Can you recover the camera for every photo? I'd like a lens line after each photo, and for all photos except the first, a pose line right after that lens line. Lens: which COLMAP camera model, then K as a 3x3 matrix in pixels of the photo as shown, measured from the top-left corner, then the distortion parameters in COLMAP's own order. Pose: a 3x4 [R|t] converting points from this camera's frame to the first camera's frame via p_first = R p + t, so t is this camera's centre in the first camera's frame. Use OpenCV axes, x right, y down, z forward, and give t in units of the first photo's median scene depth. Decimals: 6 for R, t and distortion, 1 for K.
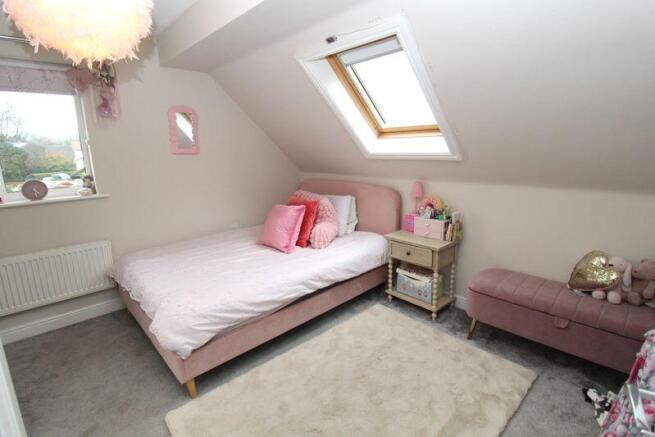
lens RADIAL K [[305.5, 0, 331.4], [0, 305.5, 211.2], [0, 0, 1]] dist [0.000972, -0.011969]
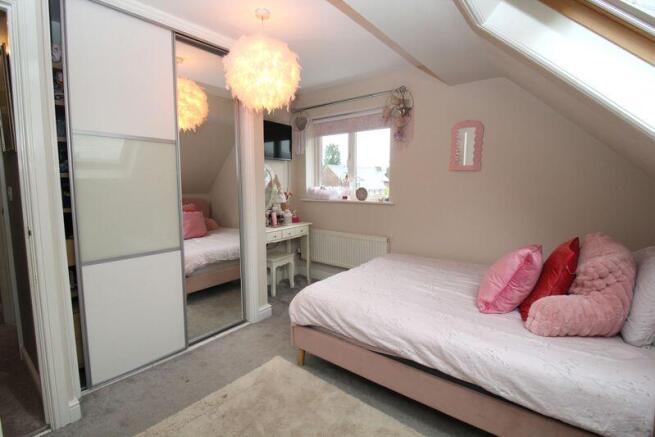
lens RADIAL K [[305.5, 0, 331.4], [0, 305.5, 211.2], [0, 0, 1]] dist [0.000972, -0.011969]
pose [[0.158759, 0.115733, -0.980511, 0.544252], [-0.192931, 0.977597, 0.084151, -0.089747], [0.968284, 0.175812, 0.177531, 0.630363]]
